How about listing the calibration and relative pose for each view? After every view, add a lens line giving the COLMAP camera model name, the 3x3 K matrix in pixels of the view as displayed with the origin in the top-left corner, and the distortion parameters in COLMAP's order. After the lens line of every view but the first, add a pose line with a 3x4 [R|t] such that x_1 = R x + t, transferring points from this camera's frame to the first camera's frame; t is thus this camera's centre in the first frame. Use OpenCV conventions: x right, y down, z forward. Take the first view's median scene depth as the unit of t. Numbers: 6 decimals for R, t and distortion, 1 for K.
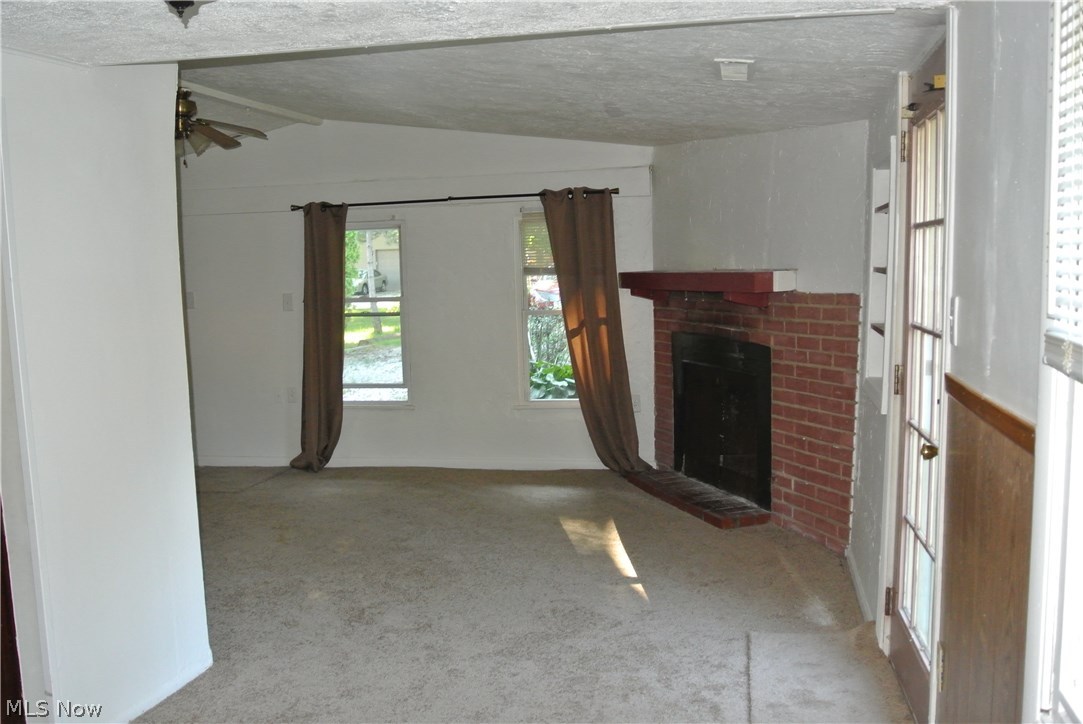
lens RADIAL K [[955.8, 0, 537.3], [0, 955.8, 366.4], [0, 0, 1]] dist [-0.074612, 0.003644]
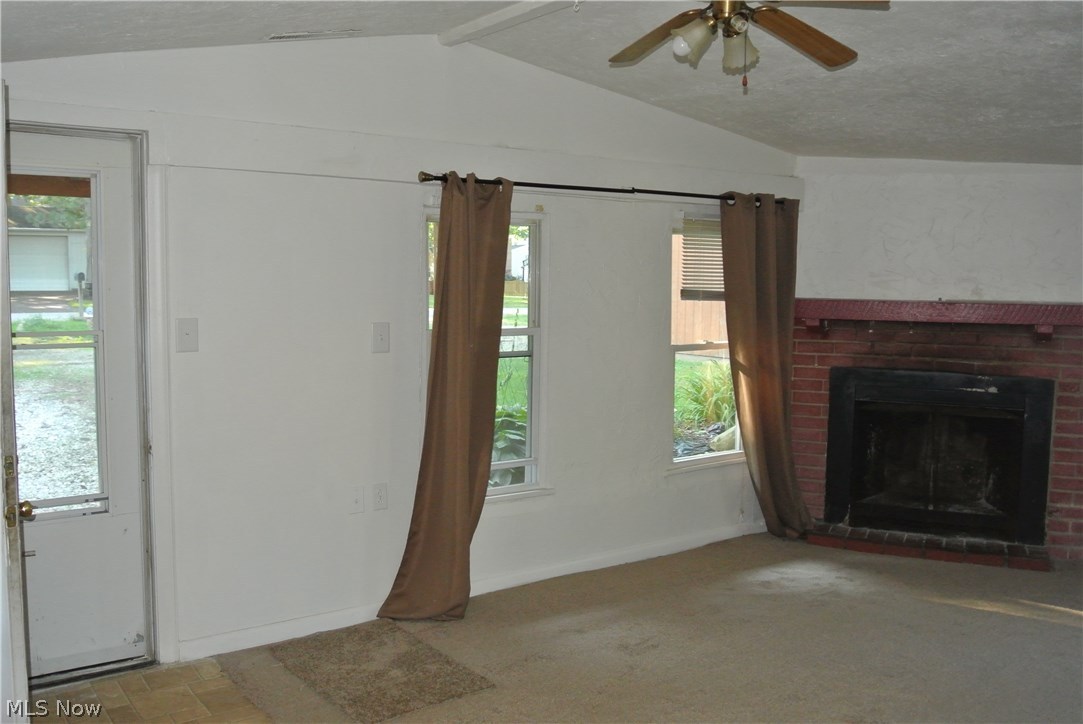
lens RADIAL K [[955.8, 0, 537.3], [0, 955.8, 366.4], [0, 0, 1]] dist [-0.074612, 0.003644]
pose [[0.685554, -0.036031, 0.727130, -0.673069], [0.047506, 0.998860, 0.004706, -0.052804], [-0.726470, 0.031317, 0.686484, 0.578895]]
